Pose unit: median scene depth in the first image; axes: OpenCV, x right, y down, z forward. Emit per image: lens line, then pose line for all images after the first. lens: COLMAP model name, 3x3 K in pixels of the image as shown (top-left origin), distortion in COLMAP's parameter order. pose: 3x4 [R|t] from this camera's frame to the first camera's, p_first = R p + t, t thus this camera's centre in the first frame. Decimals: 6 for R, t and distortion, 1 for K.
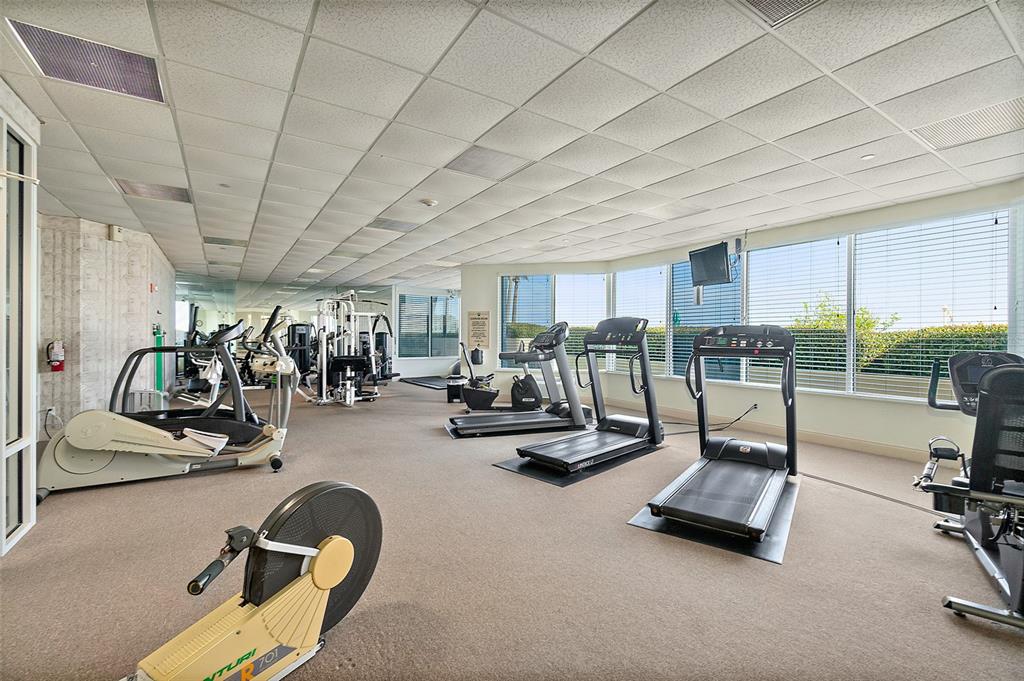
lens RADIAL K [[444.6, 0, 507.2], [0, 444.6, 337.3], [0, 0, 1]] dist [-0.000629, -0.000104]
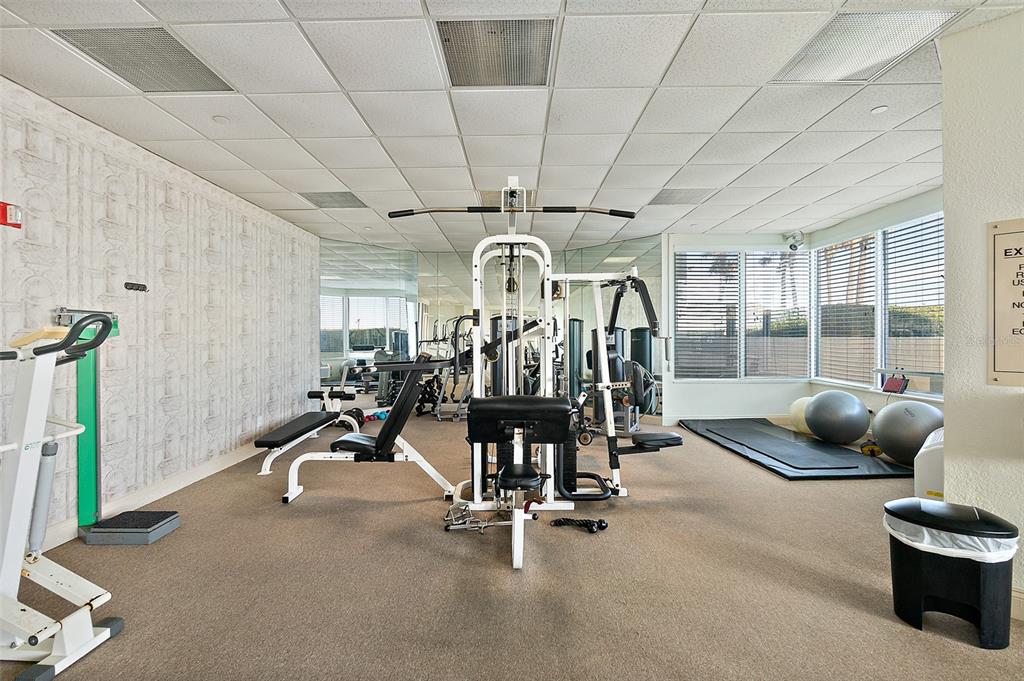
lens RADIAL K [[444.6, 0, 505.6], [0, 444.6, 335.5], [0, 0, 1]] dist [-0.000629, -0.000104]
pose [[0.828589, -0.008100, -0.559799, -0.162395], [0.005616, 0.999965, -0.006157, -0.001180], [0.559829, 0.001957, 0.828606, 0.640066]]
